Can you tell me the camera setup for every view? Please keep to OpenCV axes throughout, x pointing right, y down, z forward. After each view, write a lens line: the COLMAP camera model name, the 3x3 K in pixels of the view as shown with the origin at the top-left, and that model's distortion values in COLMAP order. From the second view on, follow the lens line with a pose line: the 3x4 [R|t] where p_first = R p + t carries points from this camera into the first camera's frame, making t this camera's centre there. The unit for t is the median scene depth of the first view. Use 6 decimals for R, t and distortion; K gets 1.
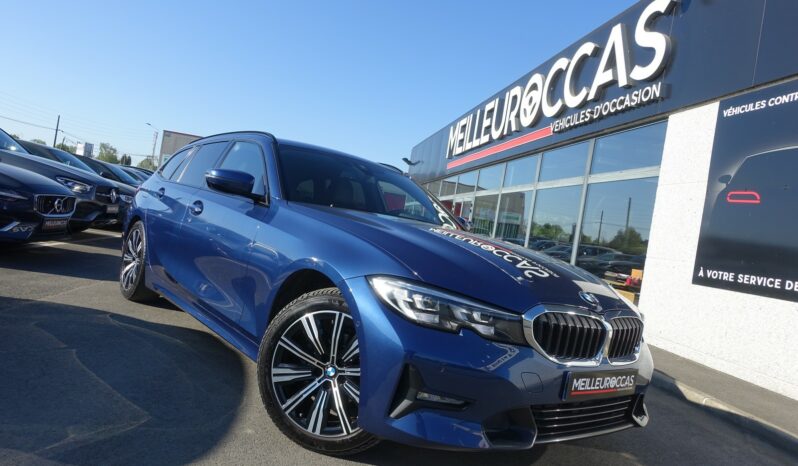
lens RADIAL K [[550.8, 0, 399.0], [0, 550.8, 233.0], [0, 0, 1]] dist [0.005019, 0.000322]
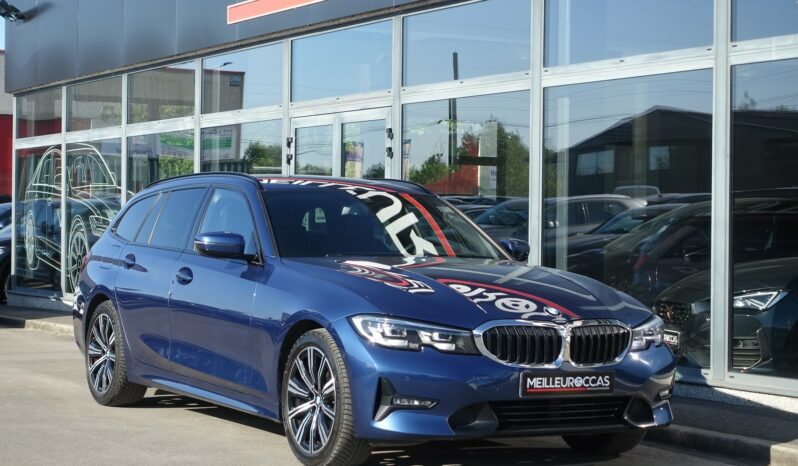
lens RADIAL K [[1624.8, 0, 399.0], [0, 1624.8, 233.0], [0, 0, 1]] dist [-0.039692, -0.102708]
pose [[0.976941, -0.144496, -0.157185, 0.611310], [0.142031, 0.989498, -0.026863, 0.007243], [0.159416, 0.003918, 0.987204, -2.397657]]
